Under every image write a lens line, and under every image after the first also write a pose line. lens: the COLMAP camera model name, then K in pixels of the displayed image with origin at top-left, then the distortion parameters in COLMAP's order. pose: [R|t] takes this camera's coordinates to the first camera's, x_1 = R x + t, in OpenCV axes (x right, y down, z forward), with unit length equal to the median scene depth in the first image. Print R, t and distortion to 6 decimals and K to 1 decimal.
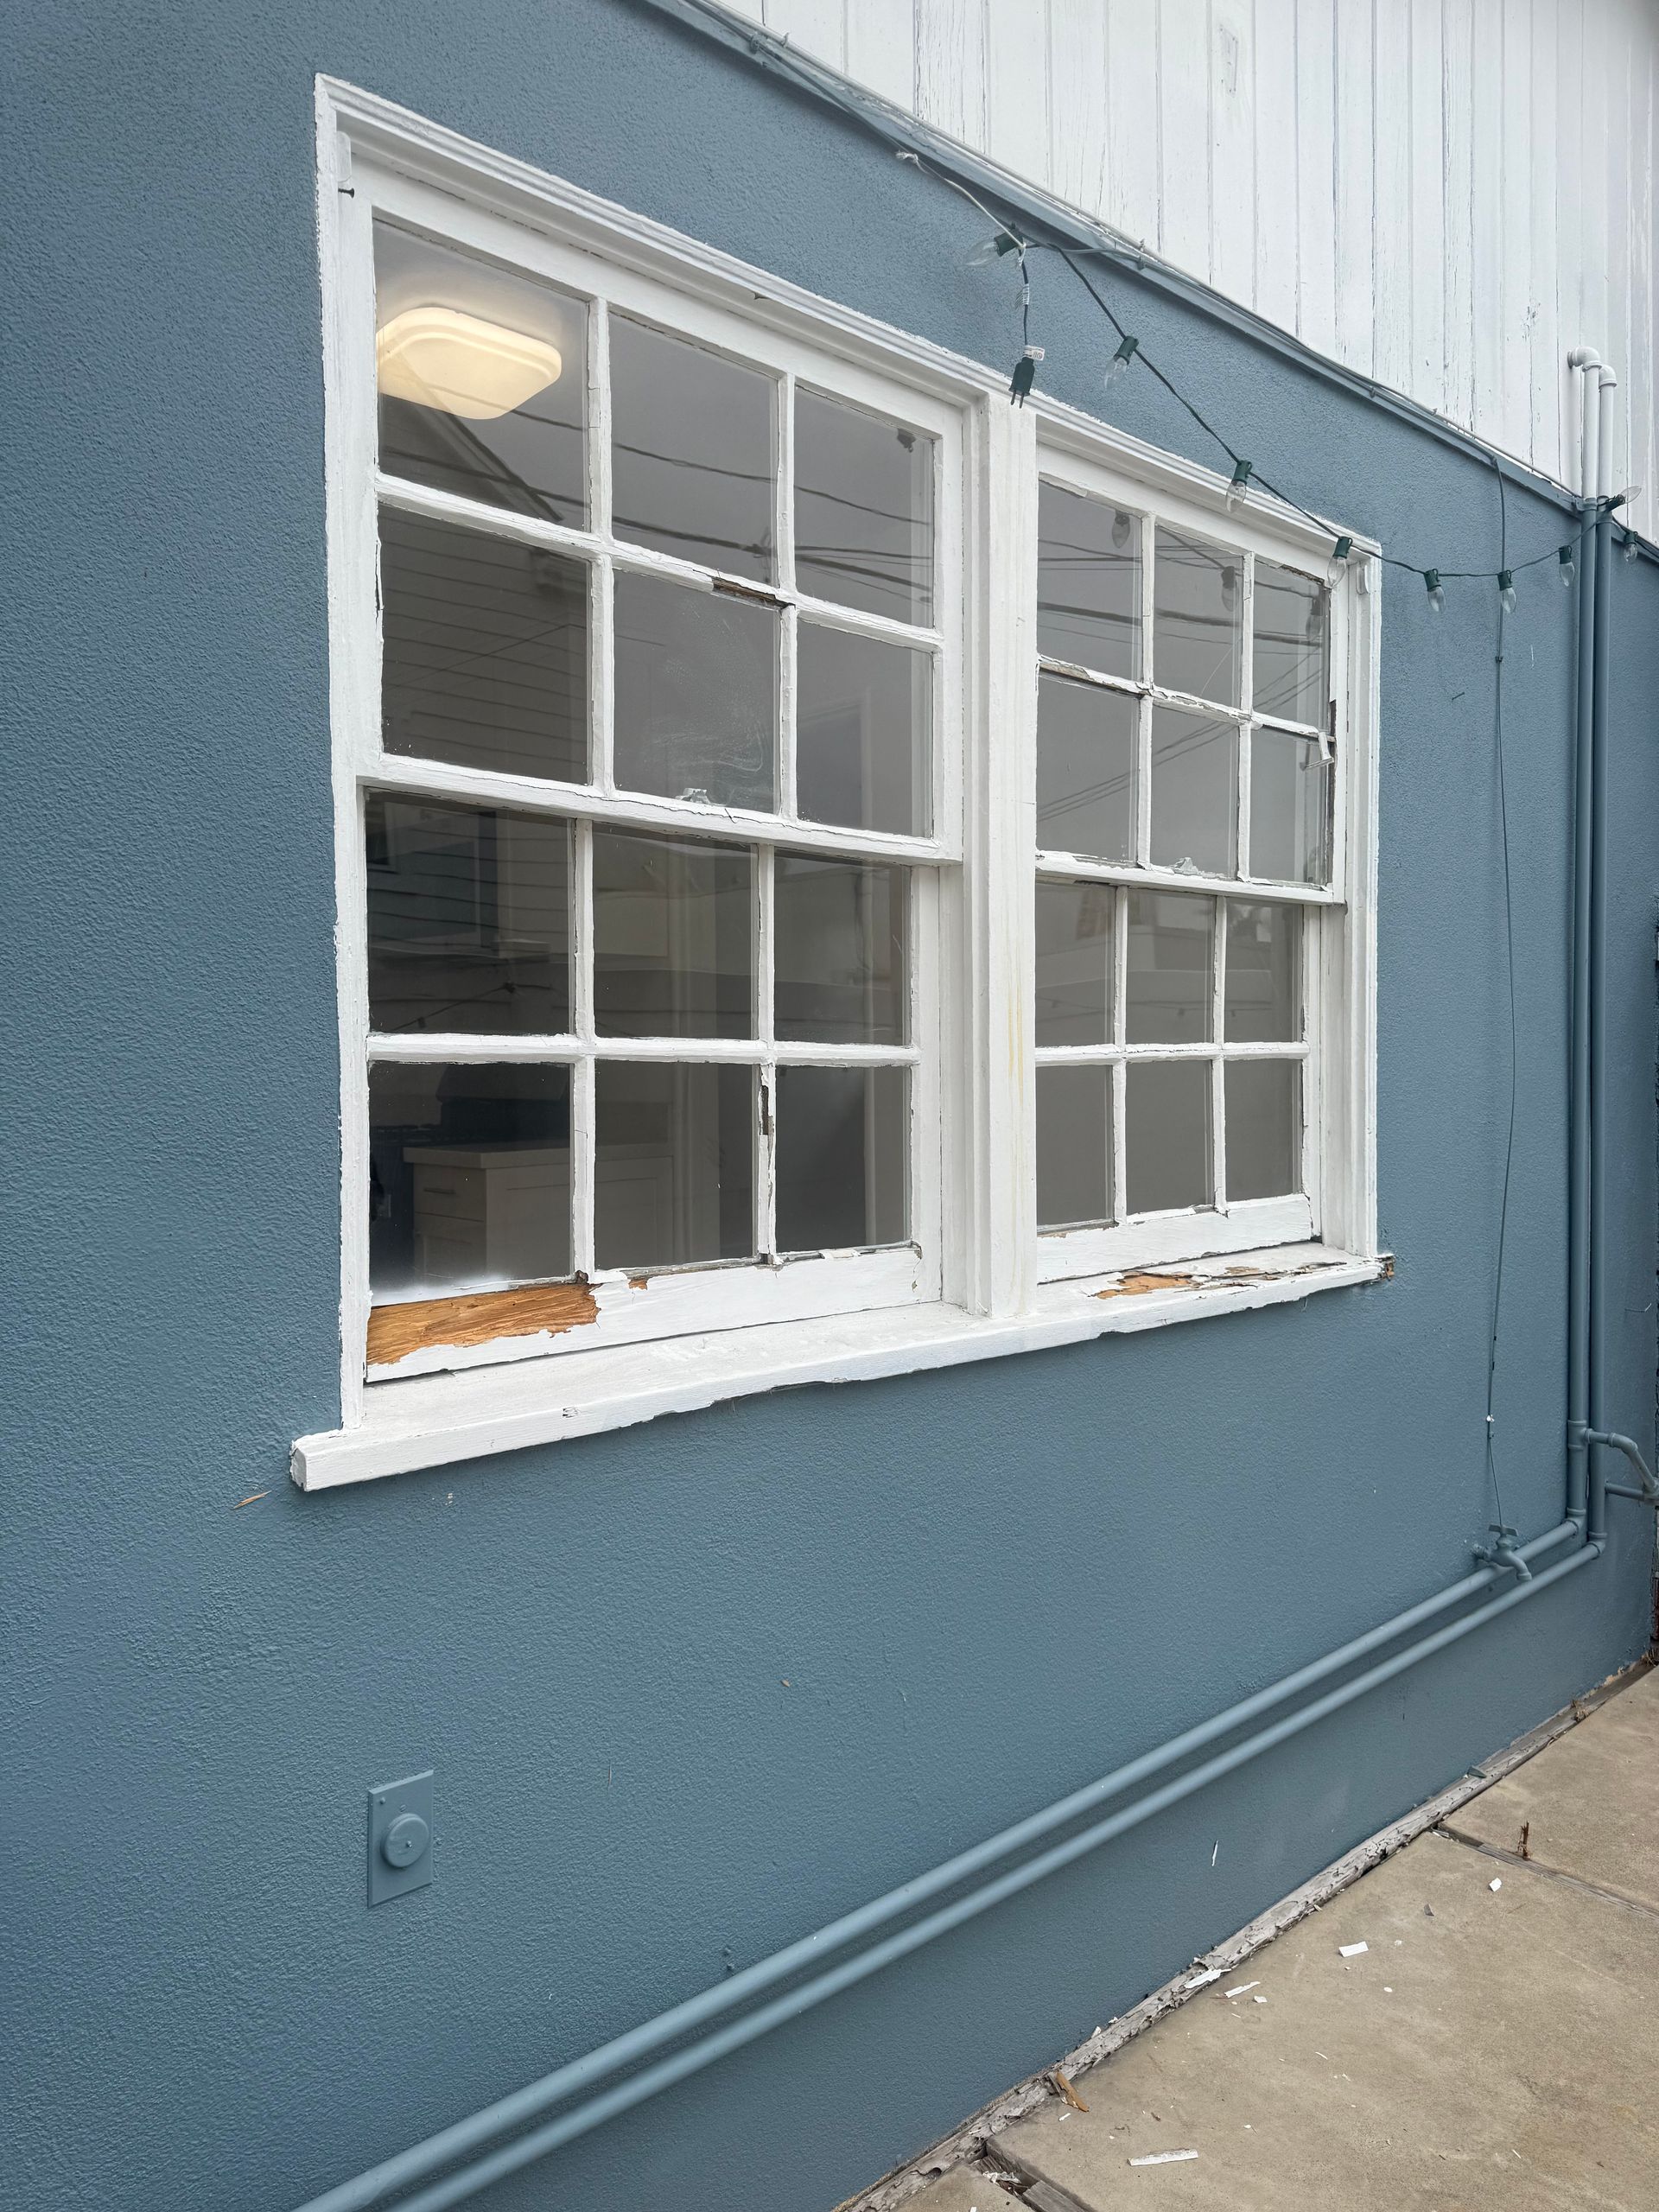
lens RADIAL K [[1529.5, 0, 838.7], [0, 1529.5, 1095.6], [0, 0, 1]] dist [0.003851, -0.018731]
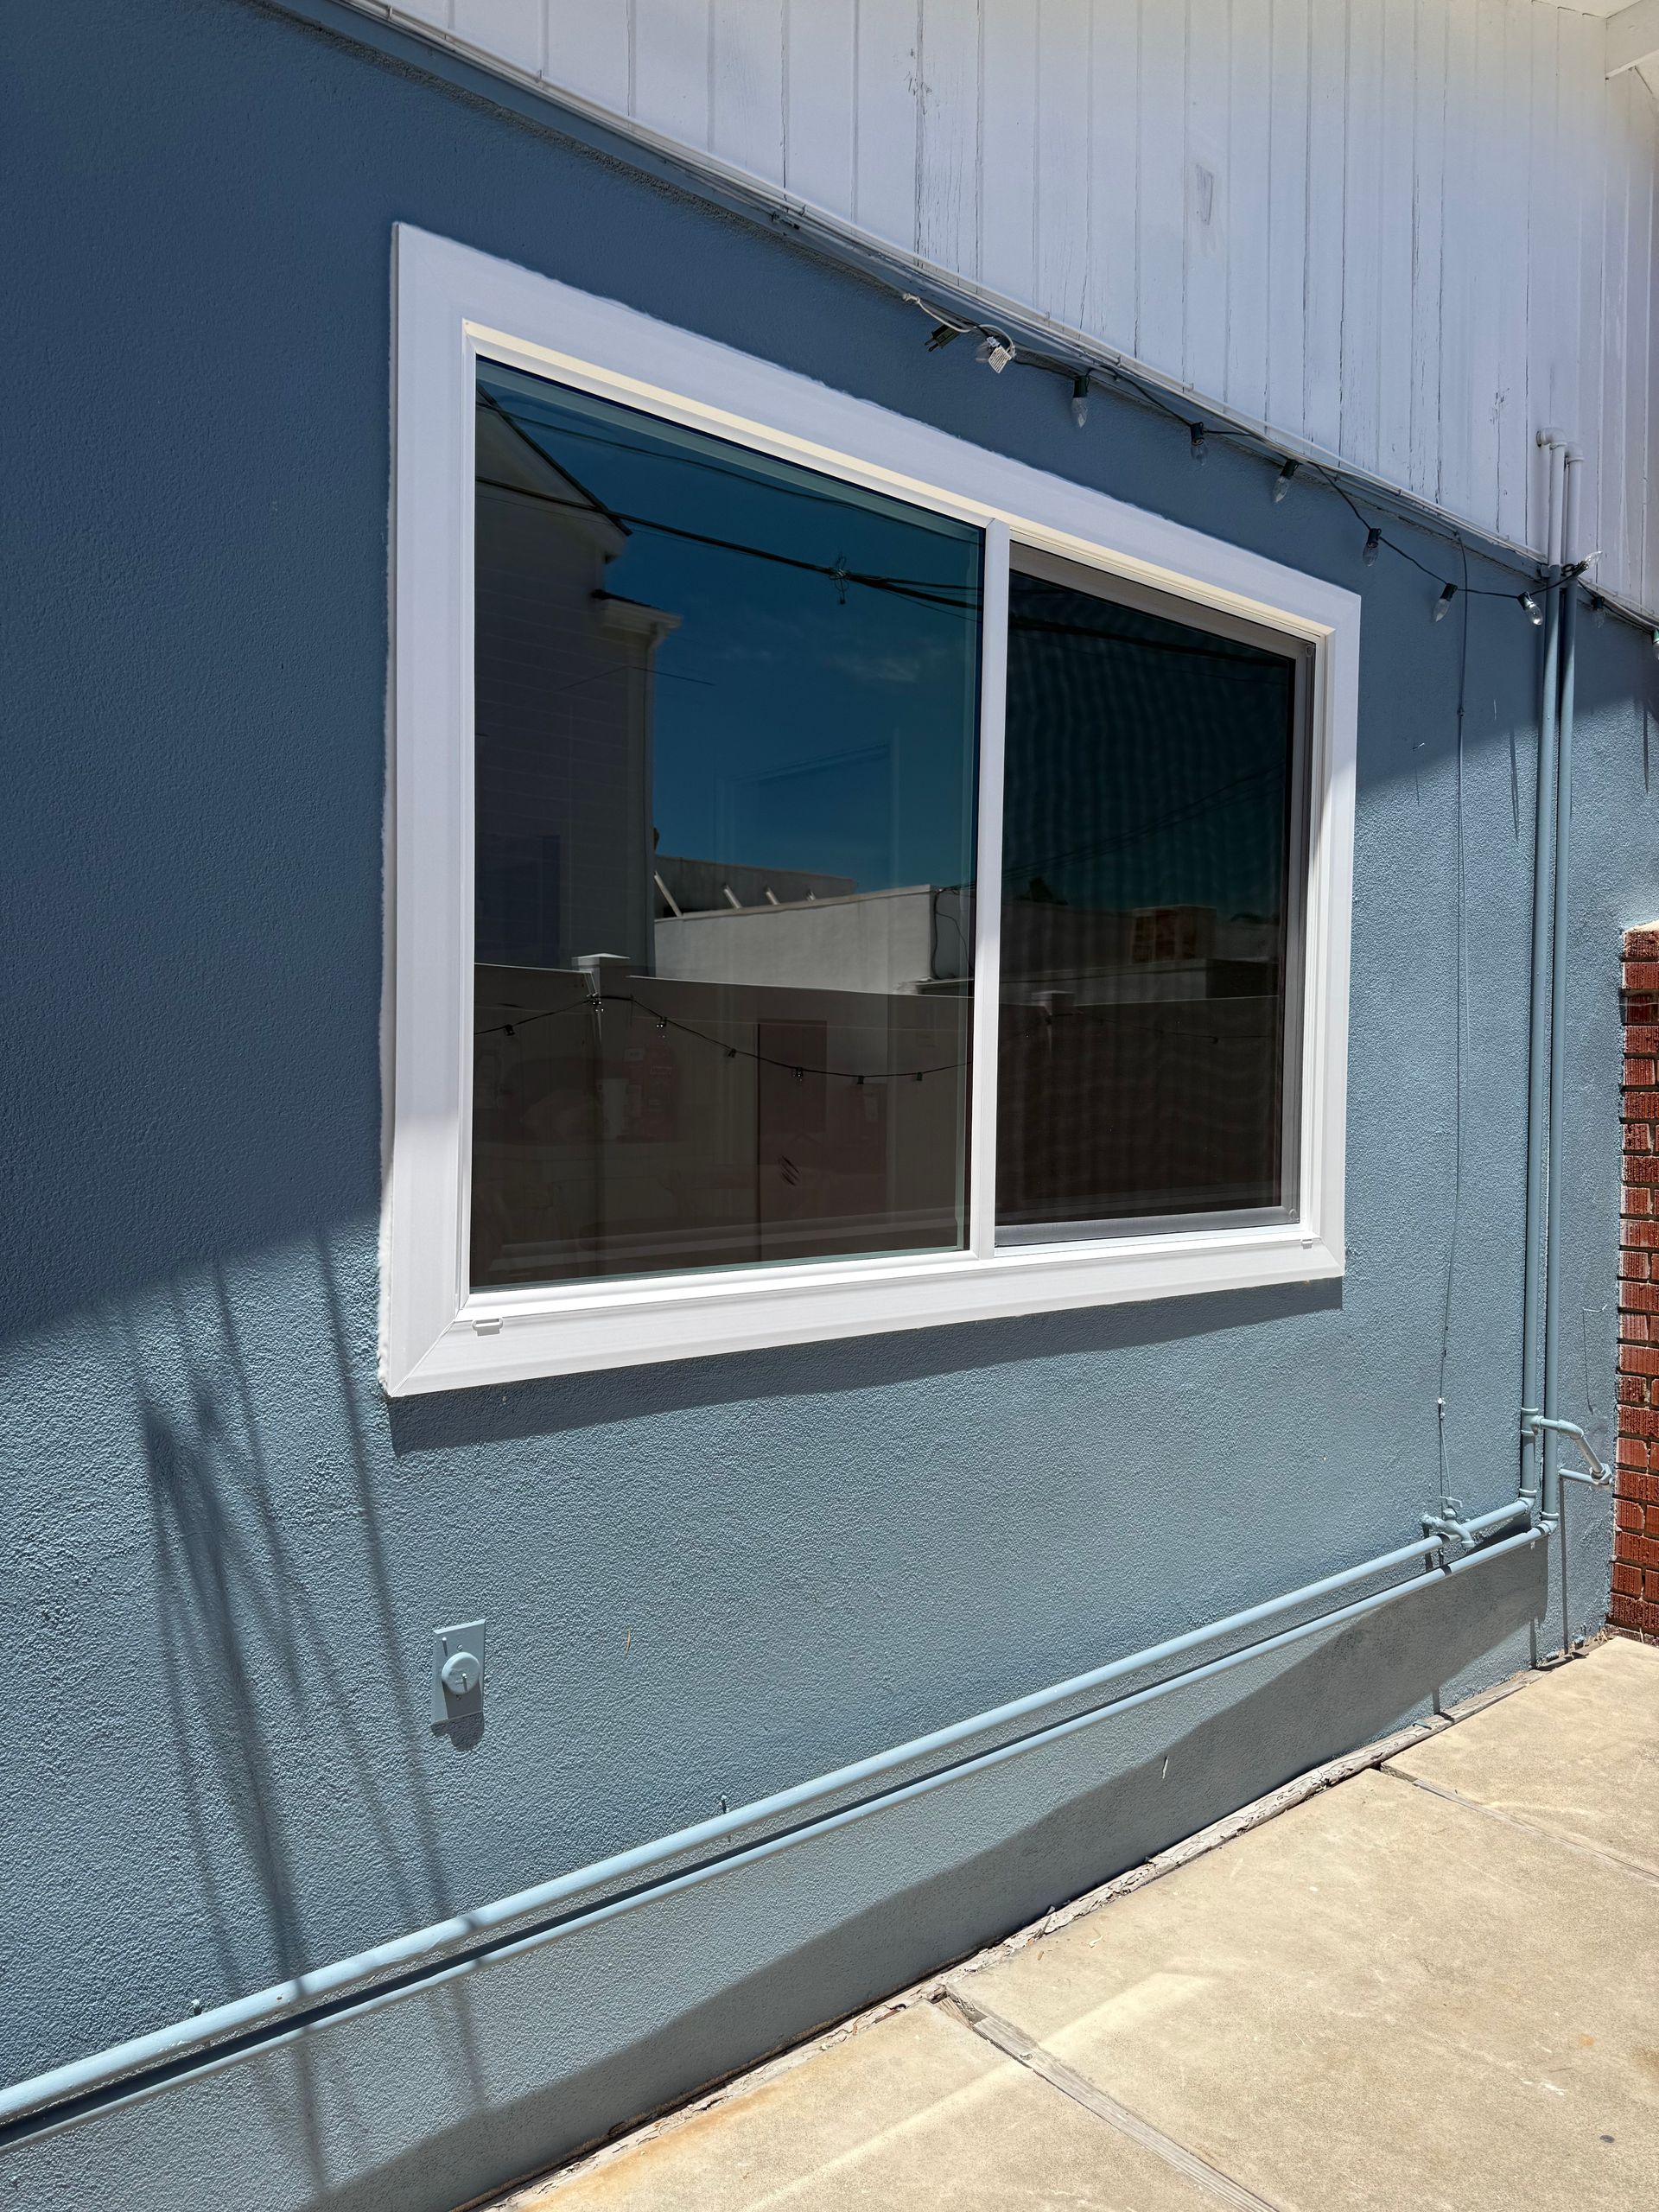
lens RADIAL K [[1529.5, 0, 838.7], [0, 1529.5, 1095.6], [0, 0, 1]] dist [0.003851, -0.018731]
pose [[0.999092, 0.017535, -0.038840, 0.038511], [-0.018042, 0.999756, -0.012730, 0.016132], [0.038608, 0.013420, 0.999164, -0.145822]]
